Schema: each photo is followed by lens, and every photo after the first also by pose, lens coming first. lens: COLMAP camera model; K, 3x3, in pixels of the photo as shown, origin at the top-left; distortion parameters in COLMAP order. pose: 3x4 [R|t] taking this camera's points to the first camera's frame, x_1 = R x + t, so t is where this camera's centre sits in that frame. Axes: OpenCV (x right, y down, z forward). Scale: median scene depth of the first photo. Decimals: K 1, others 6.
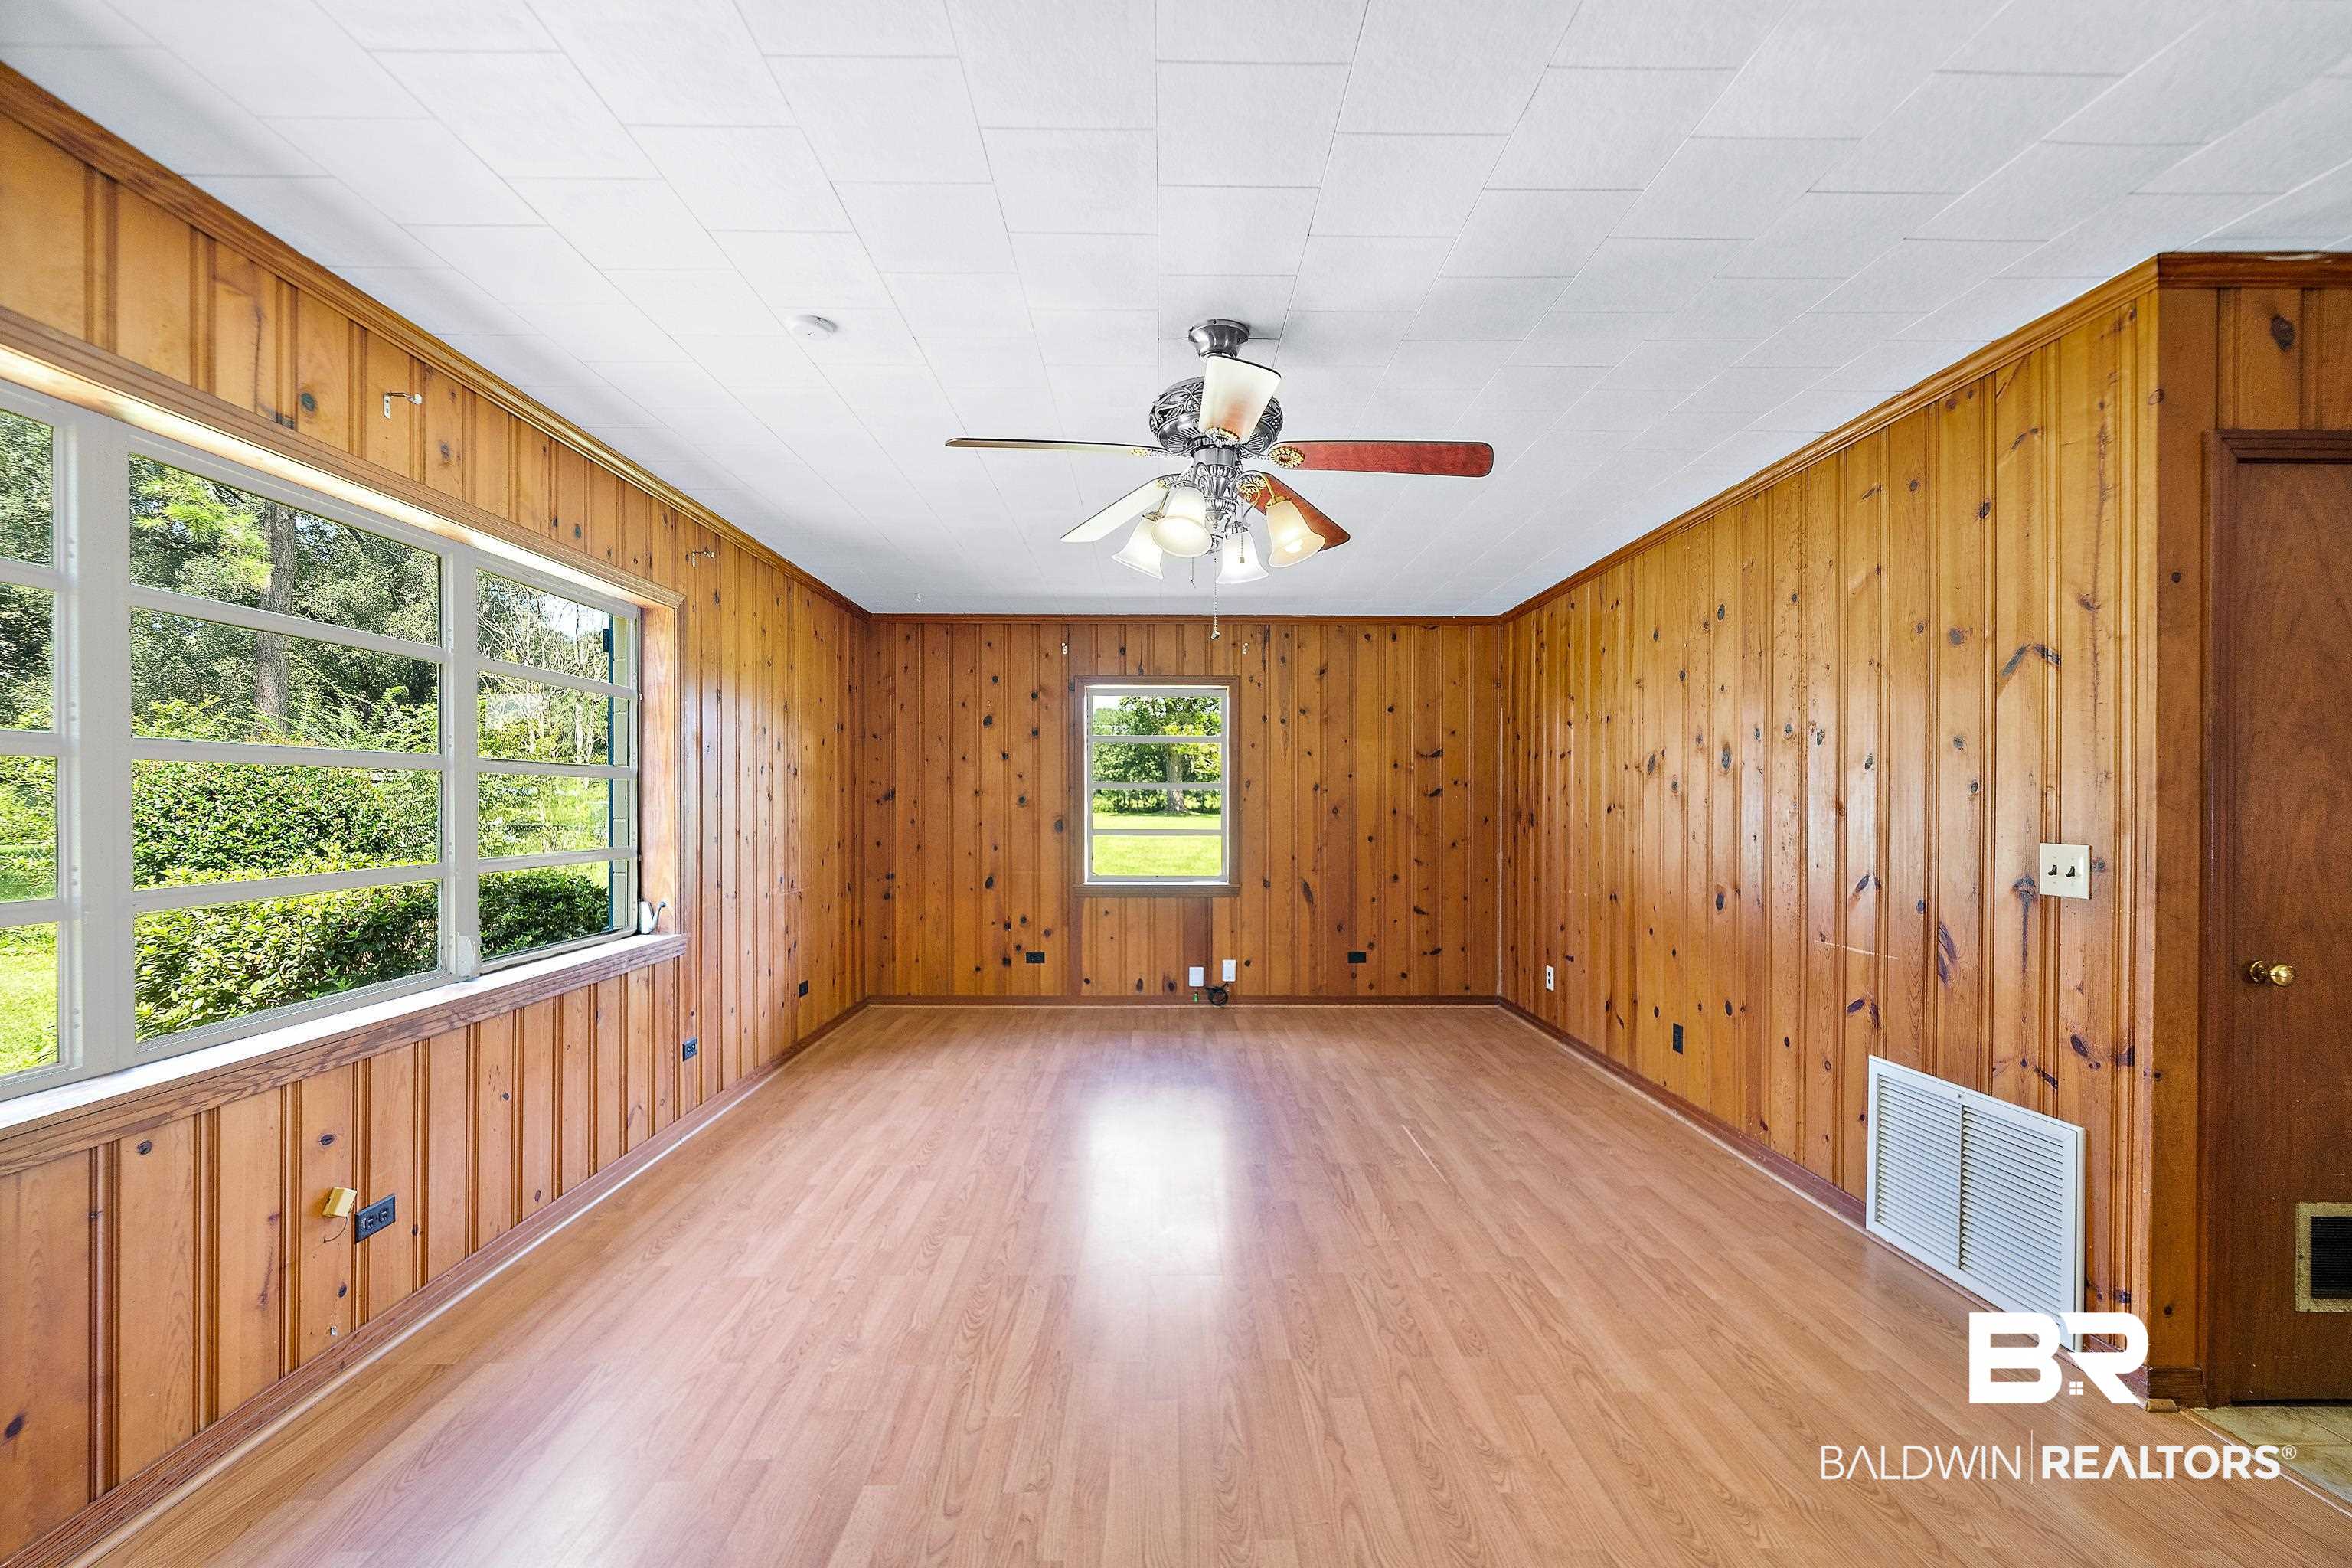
lens RADIAL K [[961.1, 0, 1174.9], [0, 961.1, 802.0], [0, 0, 1]] dist [0.000808, -0.000953]
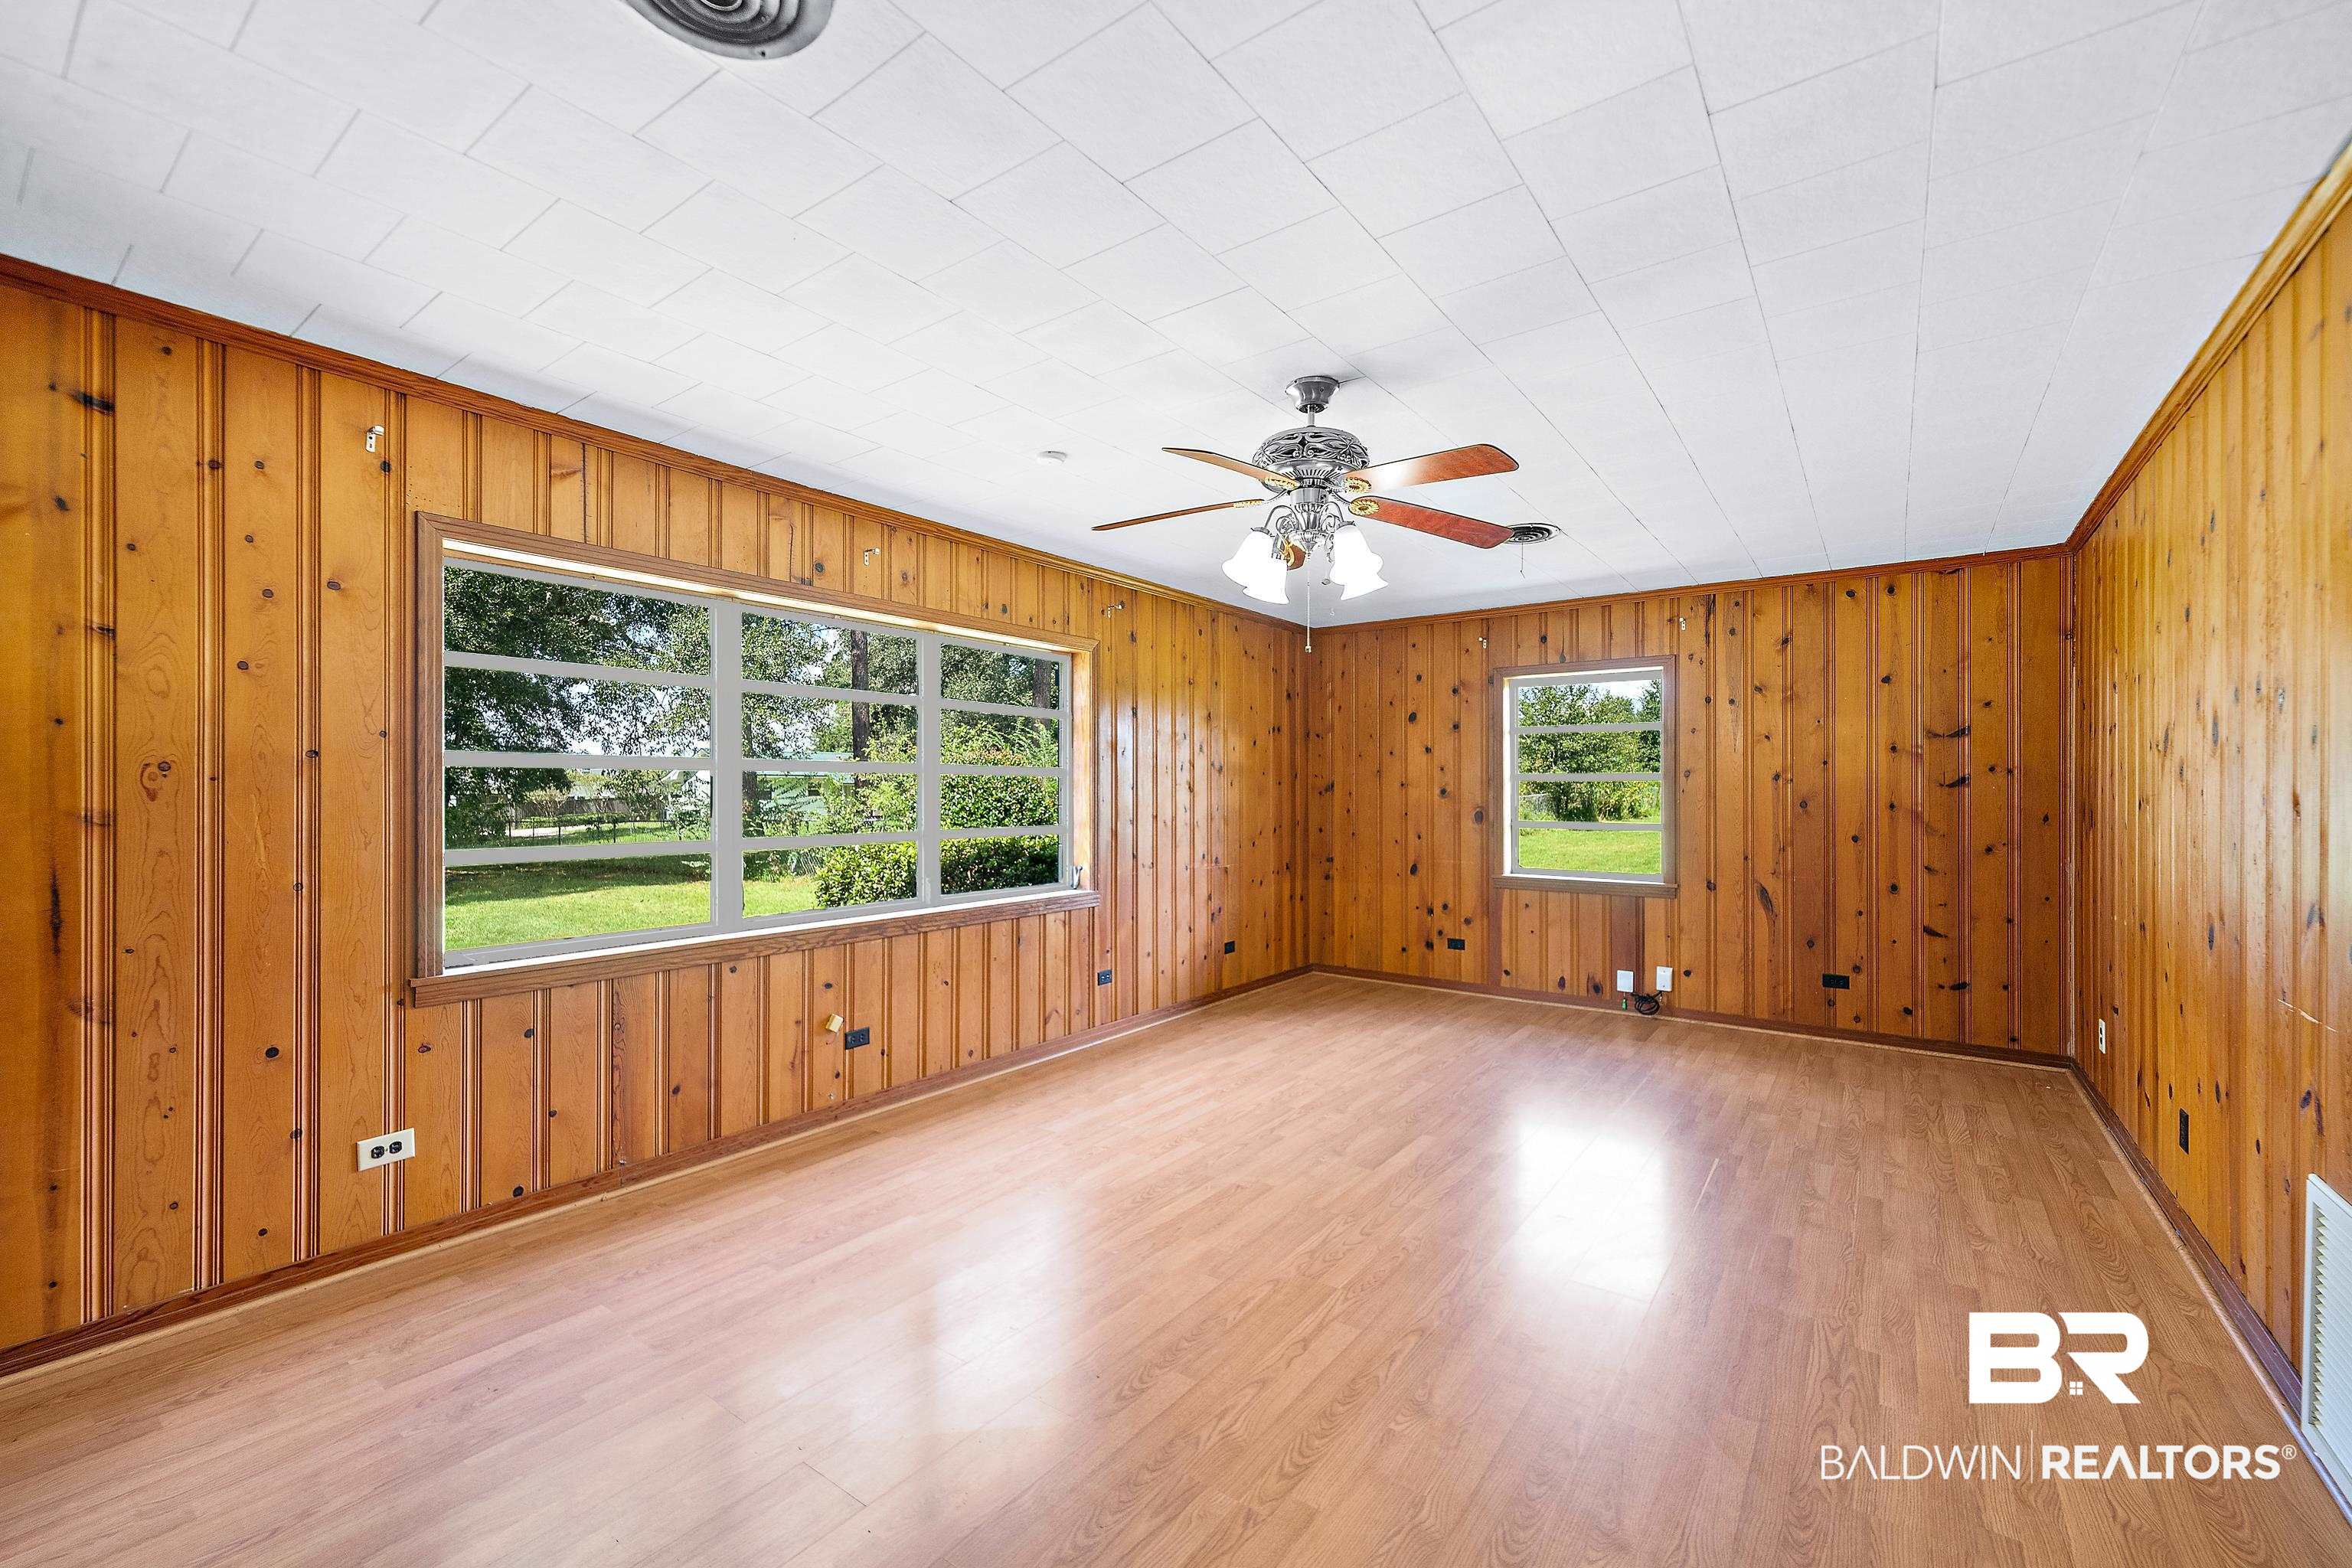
lens RADIAL K [[961.1, 0, 1175.4], [0, 961.1, 790.0], [0, 0, 1]] dist [0.000808, -0.000953]
pose [[0.796286, -0.001263, -0.604920, 0.361638], [-0.000906, 0.999994, -0.003281, -0.000163], [0.604920, 0.003161, 0.796280, -0.007249]]
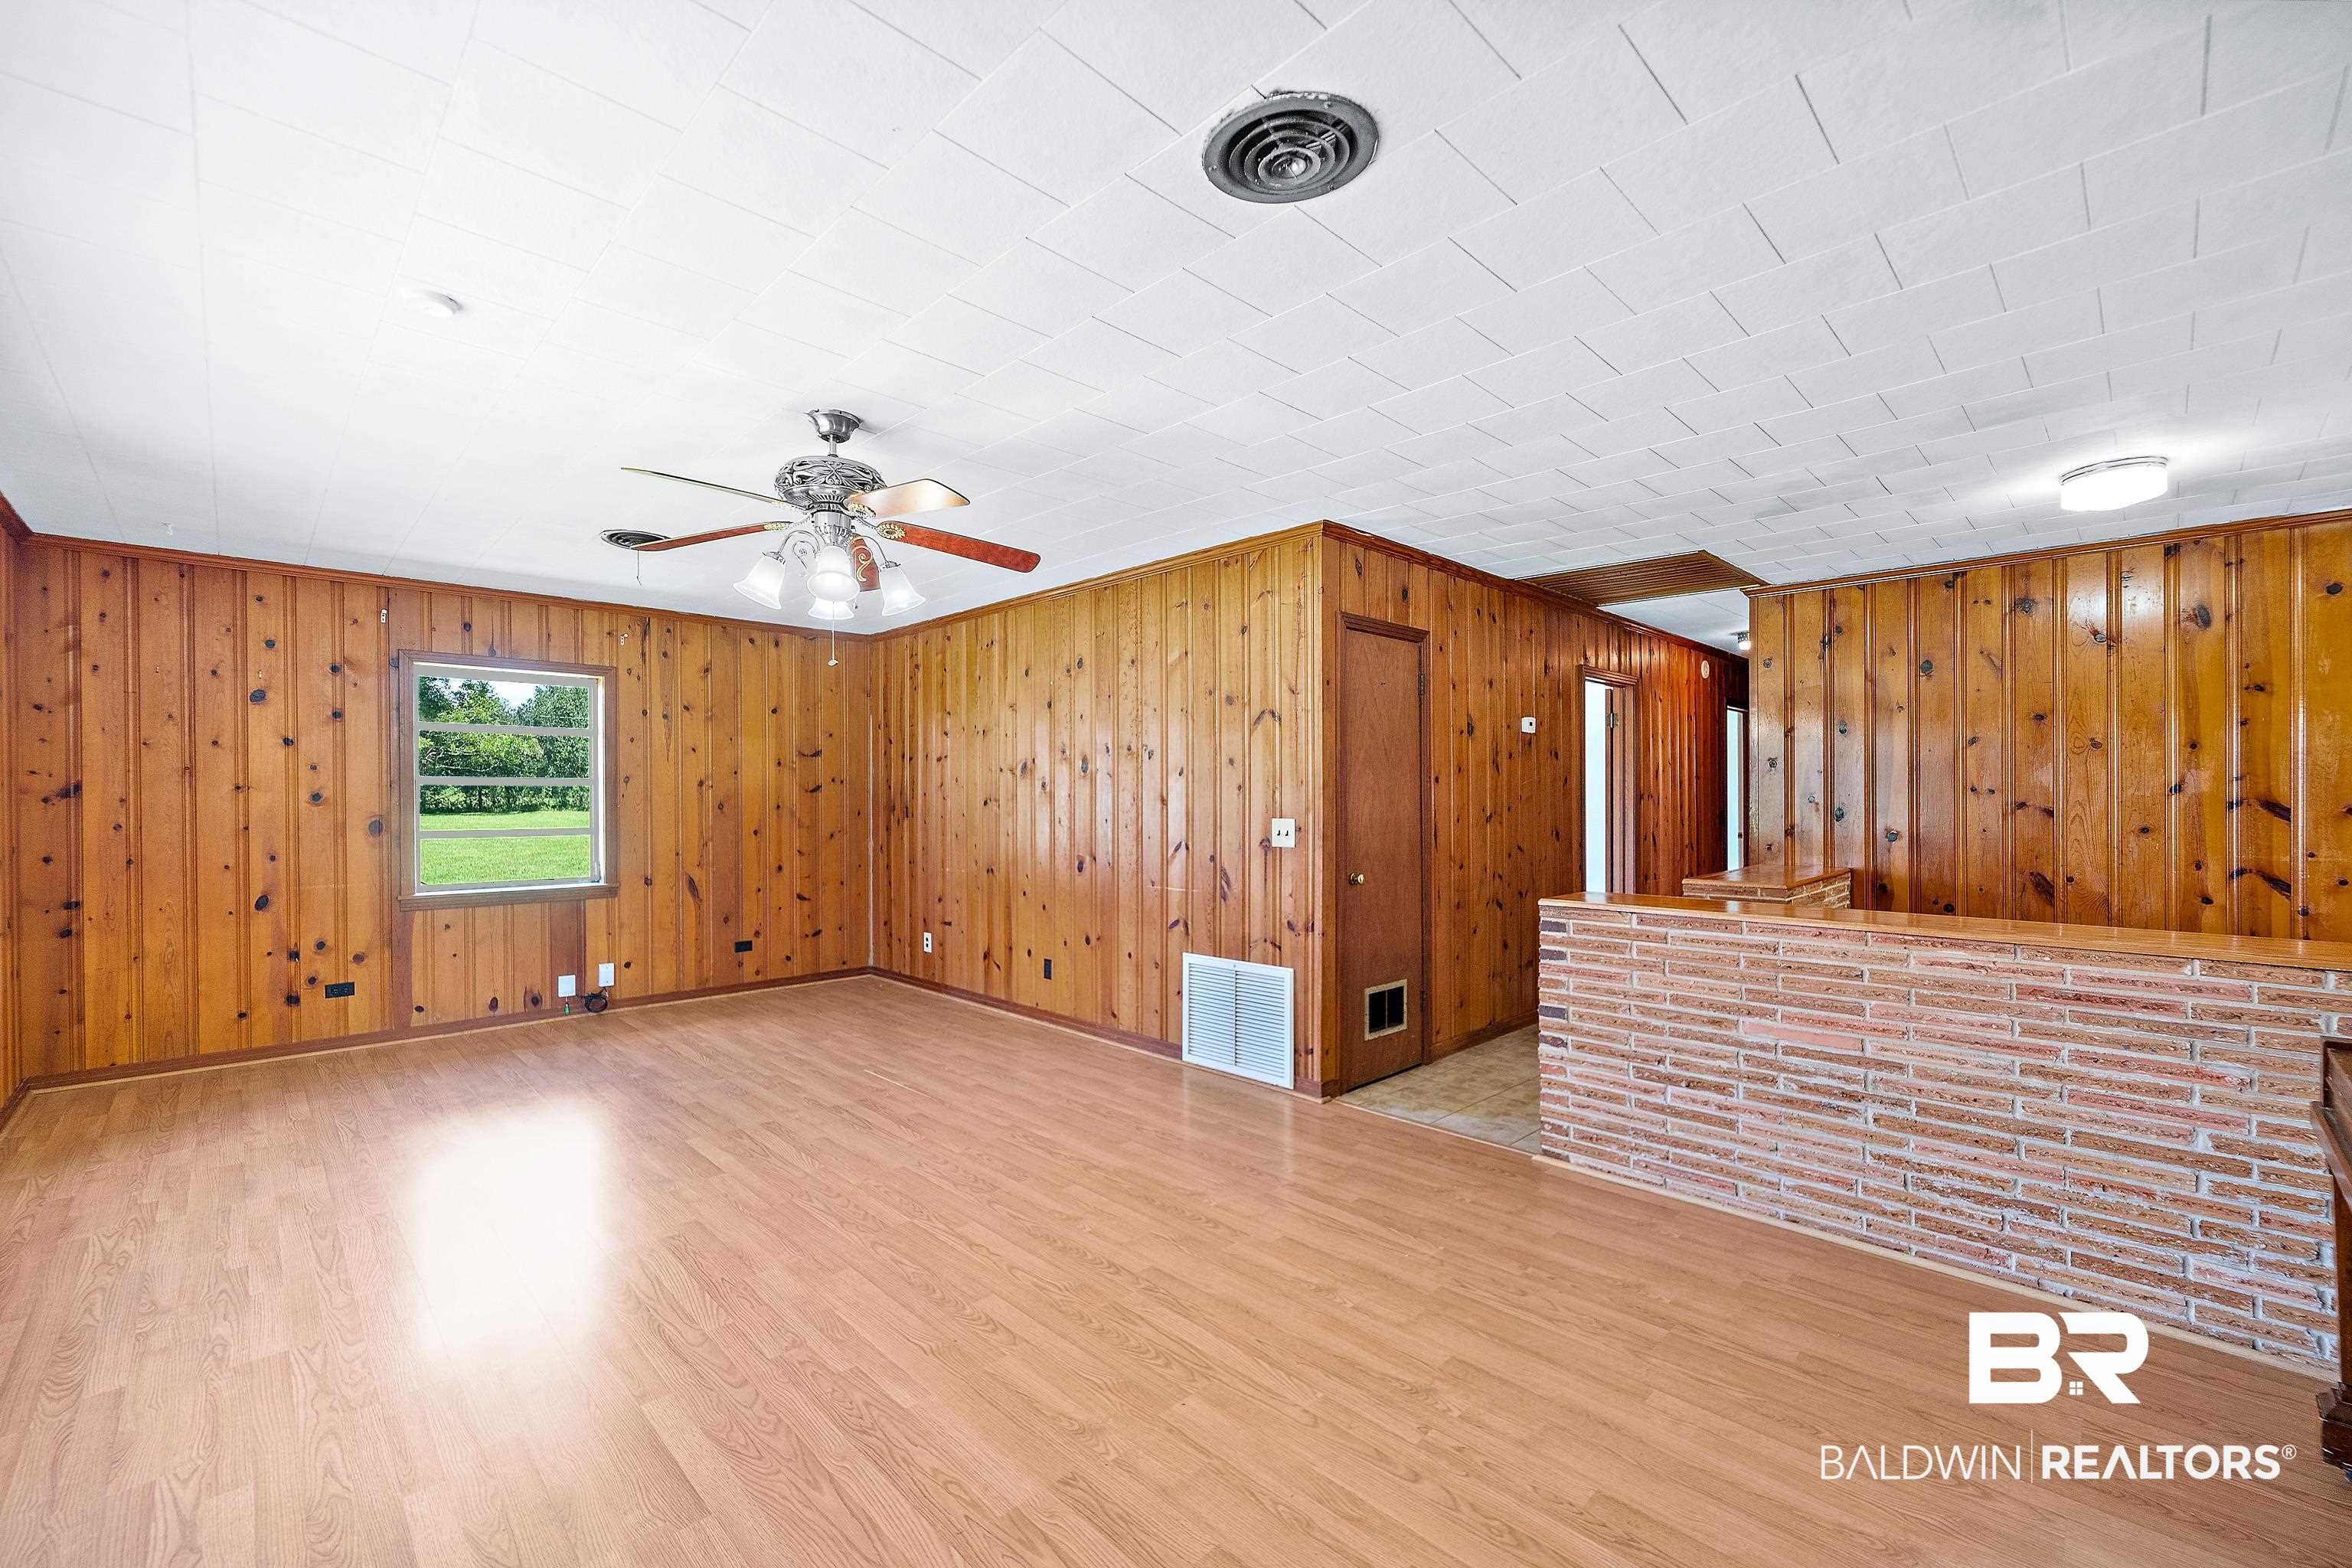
lens RADIAL K [[961.1, 0, 1162.8], [0, 961.1, 799.2], [0, 0, 1]] dist [0.000808, -0.000953]
pose [[0.727994, -0.005711, 0.685560, -0.294713], [0.003768, 0.999984, 0.004329, -0.001683], [-0.685573, -0.000568, 0.728003, -0.109754]]
